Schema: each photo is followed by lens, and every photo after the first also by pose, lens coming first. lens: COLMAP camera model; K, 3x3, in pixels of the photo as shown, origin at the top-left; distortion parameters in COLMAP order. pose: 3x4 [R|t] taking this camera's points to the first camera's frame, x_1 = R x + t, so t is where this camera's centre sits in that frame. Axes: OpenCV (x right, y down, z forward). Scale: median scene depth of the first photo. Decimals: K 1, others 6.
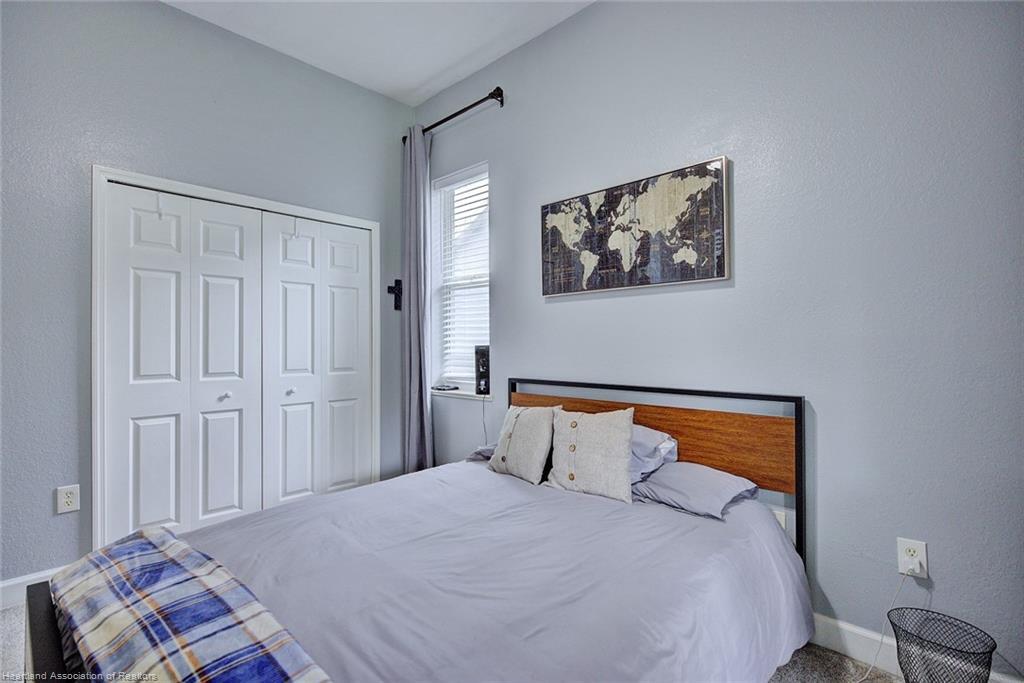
lens RADIAL K [[474.3, 0, 508.4], [0, 474.3, 345.2], [0, 0, 1]] dist [0.000500, 0.001855]
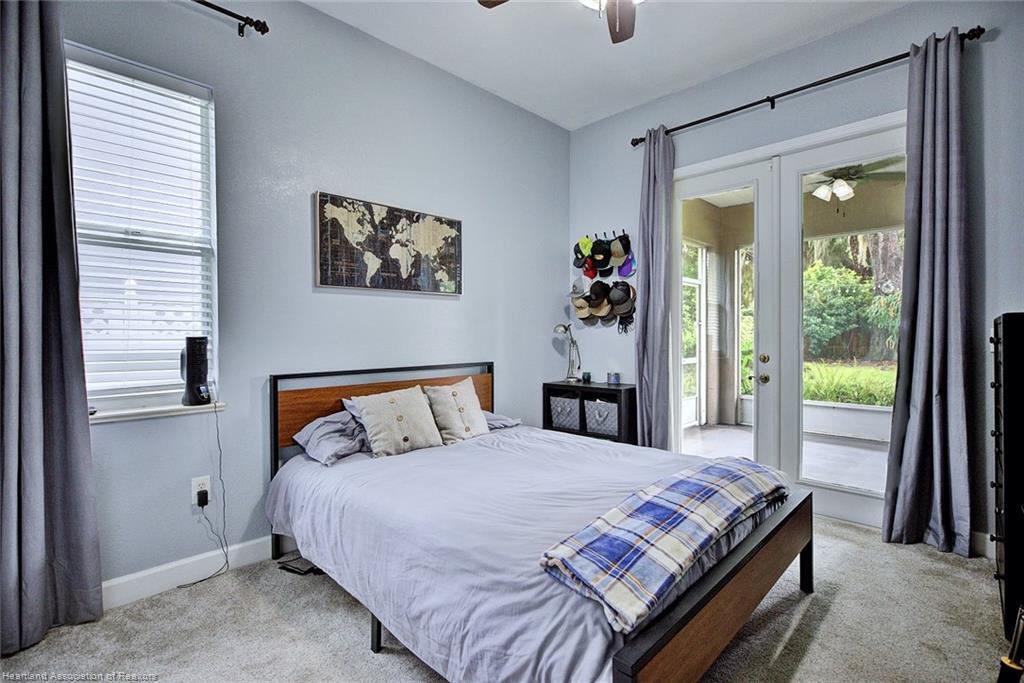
lens RADIAL K [[474.3, 0, 537.8], [0, 474.3, 339.8], [0, 0, 1]] dist [0.000500, 0.001855]
pose [[-0.010763, -0.011358, 0.999878, -1.006779], [0.001607, 0.999934, 0.011376, -0.003305], [-0.999941, 0.001729, -0.010744, 0.634154]]
